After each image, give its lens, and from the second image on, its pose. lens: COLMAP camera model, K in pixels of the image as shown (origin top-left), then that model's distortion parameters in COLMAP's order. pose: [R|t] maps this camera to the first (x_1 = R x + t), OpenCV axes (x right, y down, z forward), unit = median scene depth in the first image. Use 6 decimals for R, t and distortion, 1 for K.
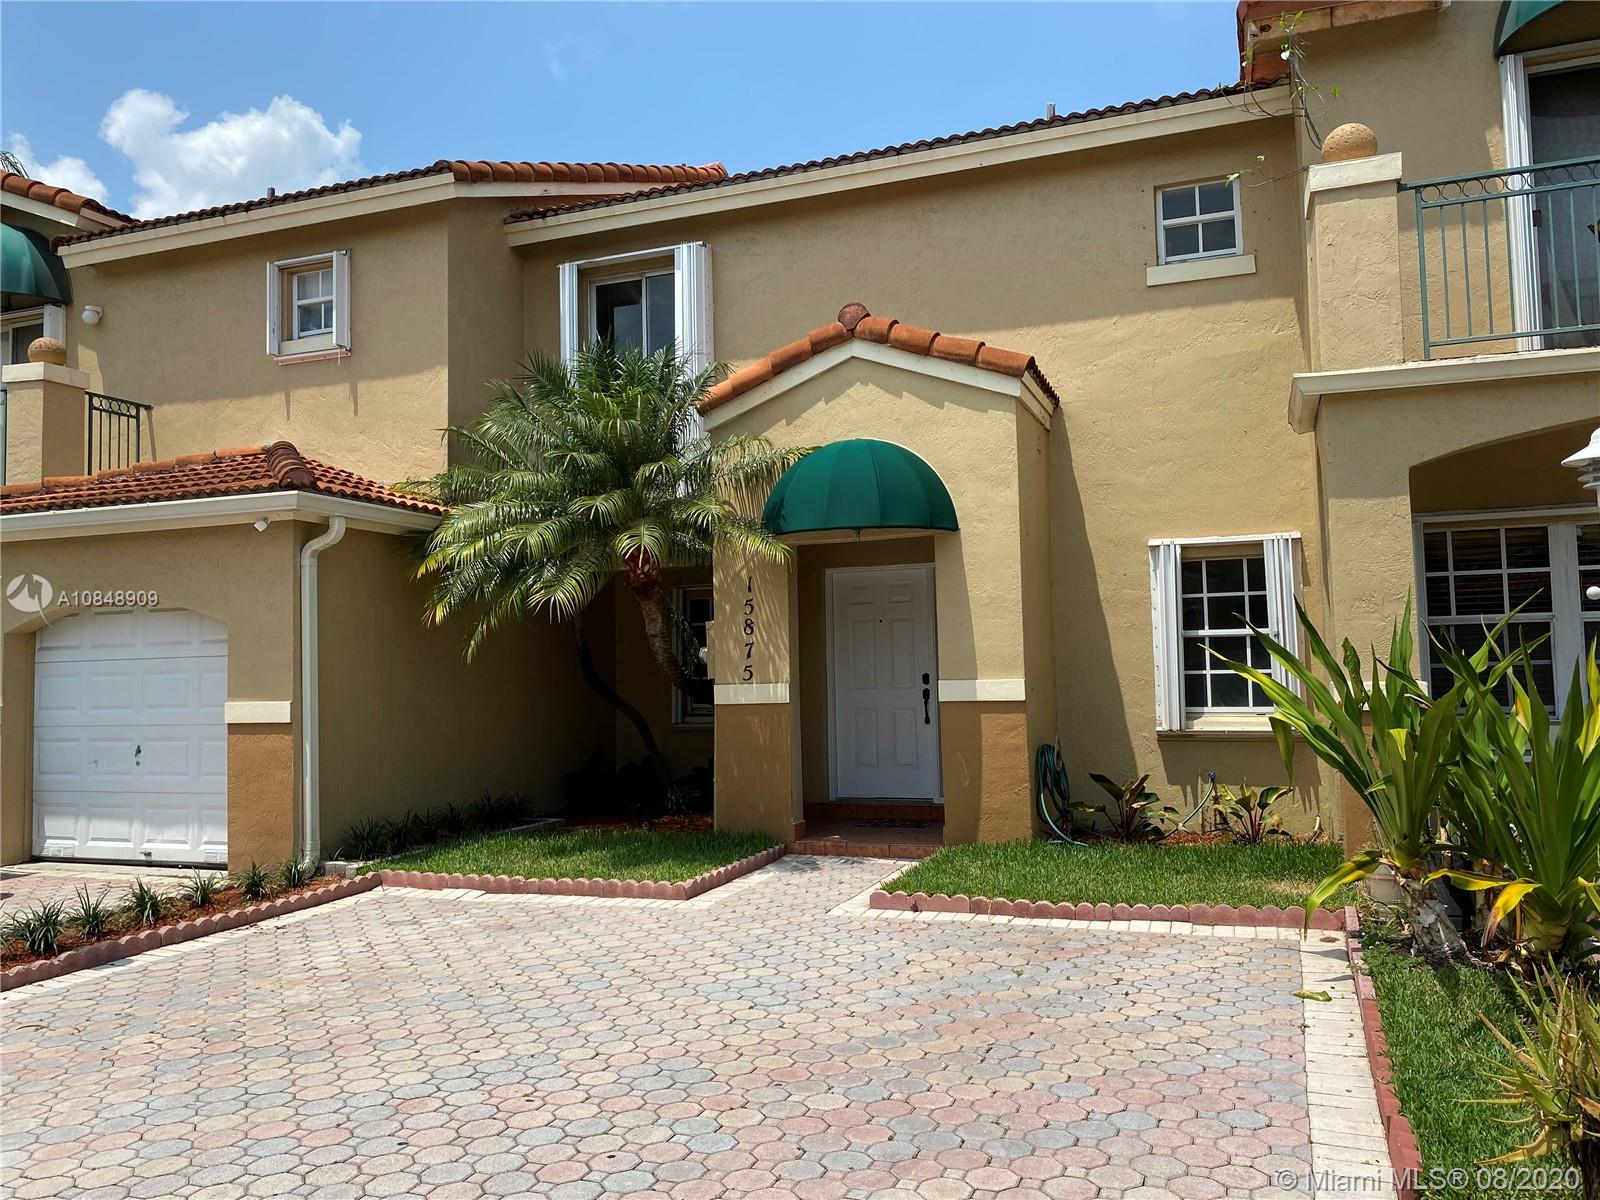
lens RADIAL K [[1223.5, 0, 808.4], [0, 1223.5, 601.6], [0, 0, 1]] dist [0.015023, -0.007219]
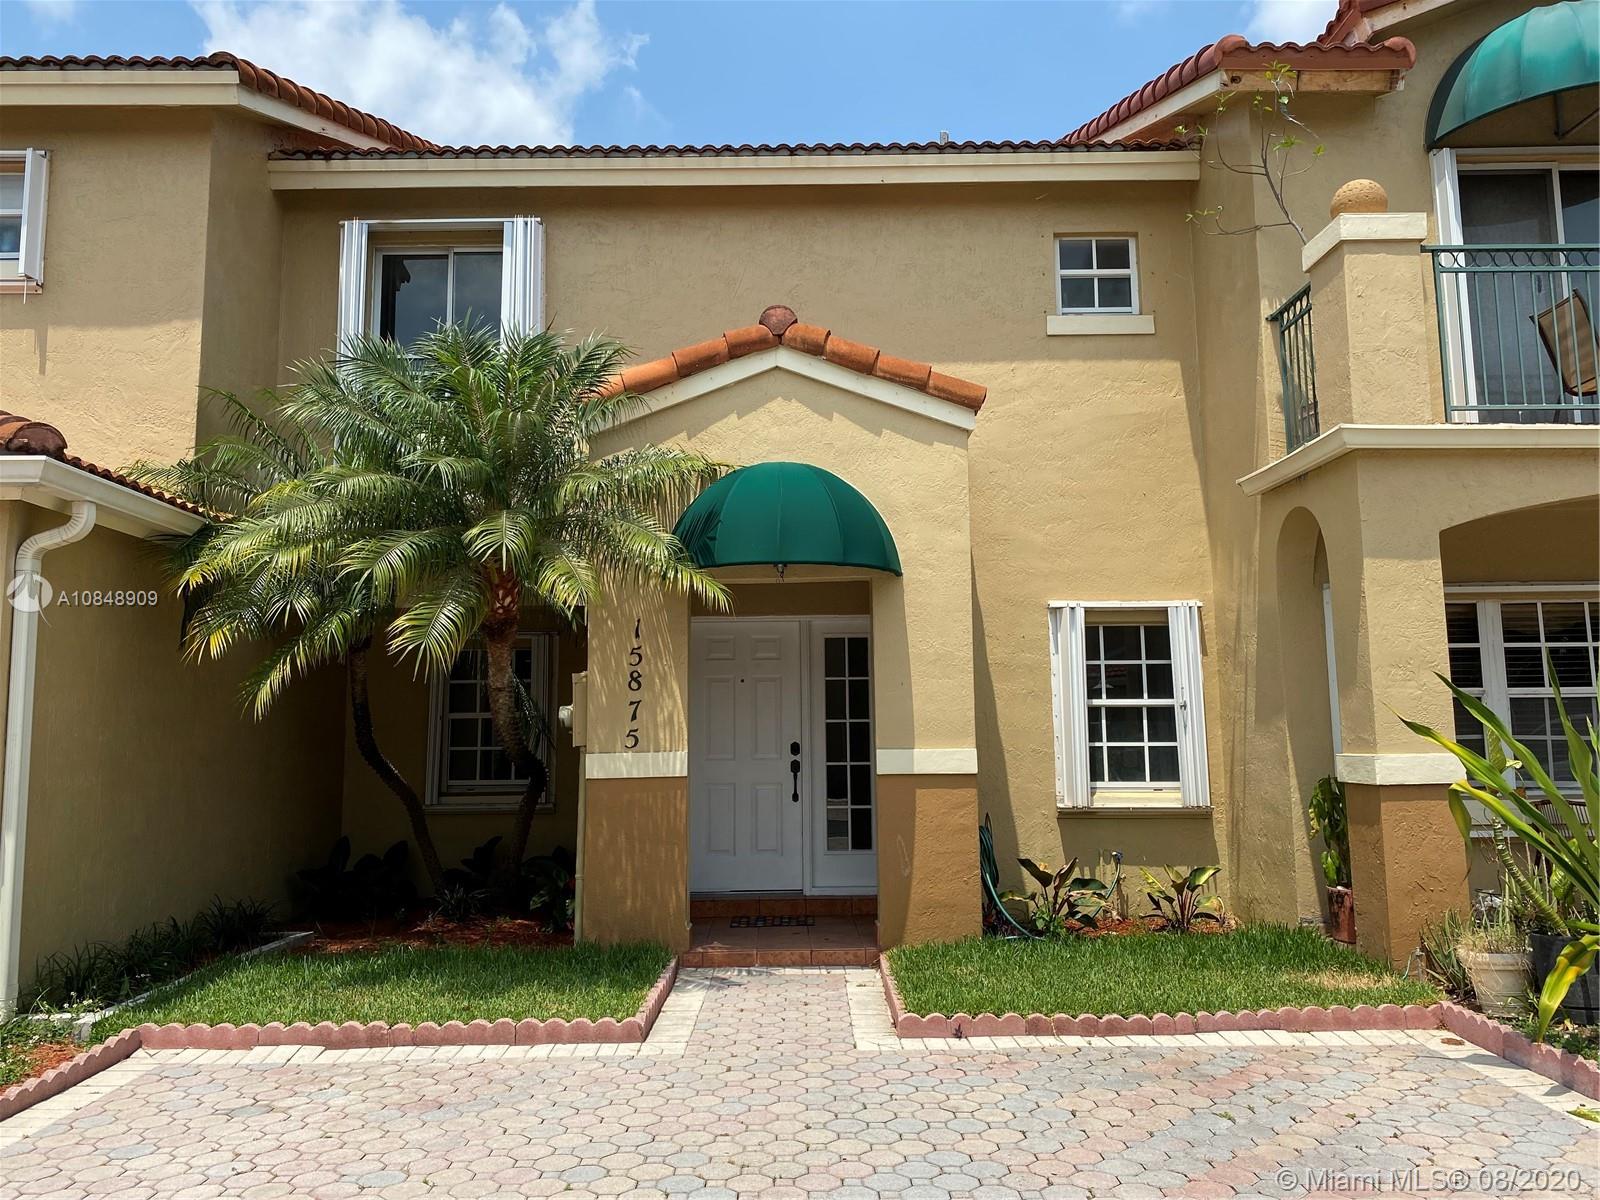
lens RADIAL K [[1214.3, 0, 800.0], [0, 1214.3, 600.0], [0, 0, 1]] dist [0.009912, -0.003055]
pose [[0.934959, 0.052895, 0.350790, -0.228707], [-0.030168, 0.997095, -0.069945, 0.019633], [-0.353470, 0.054814, 0.933838, 0.207621]]
